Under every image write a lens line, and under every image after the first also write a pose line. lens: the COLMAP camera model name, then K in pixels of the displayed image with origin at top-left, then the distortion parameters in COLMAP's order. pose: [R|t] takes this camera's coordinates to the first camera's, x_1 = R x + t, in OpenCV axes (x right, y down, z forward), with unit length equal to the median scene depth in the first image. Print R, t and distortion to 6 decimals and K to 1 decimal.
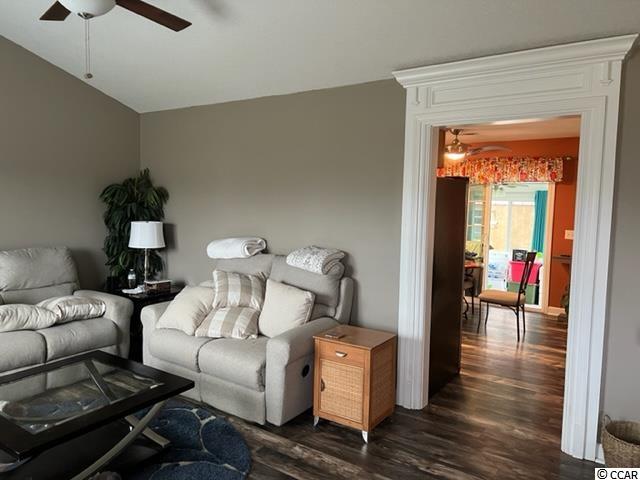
lens RADIAL K [[474.9, 0, 320.0], [0, 474.9, 240.0], [0, 0, 1]] dist [0.006197, -0.000576]
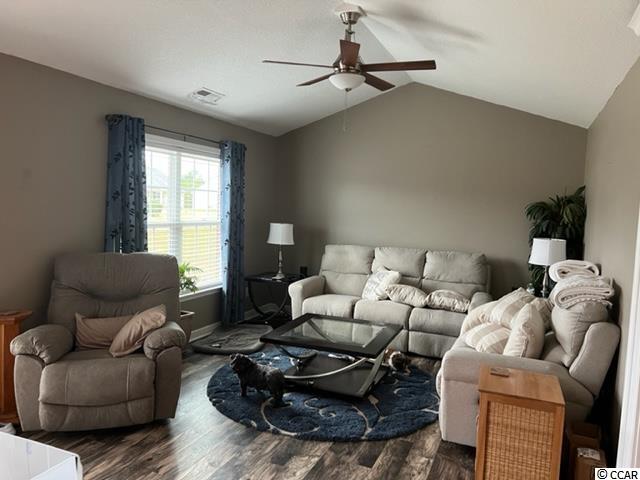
lens RADIAL K [[474.9, 0, 320.0], [0, 474.9, 240.0], [0, 0, 1]] dist [0.006197, -0.000576]
pose [[0.186284, 0.057448, -0.980815, 0.701974], [-0.103970, 0.993836, 0.038464, -0.031956], [0.976979, 0.094810, 0.191108, 0.440475]]
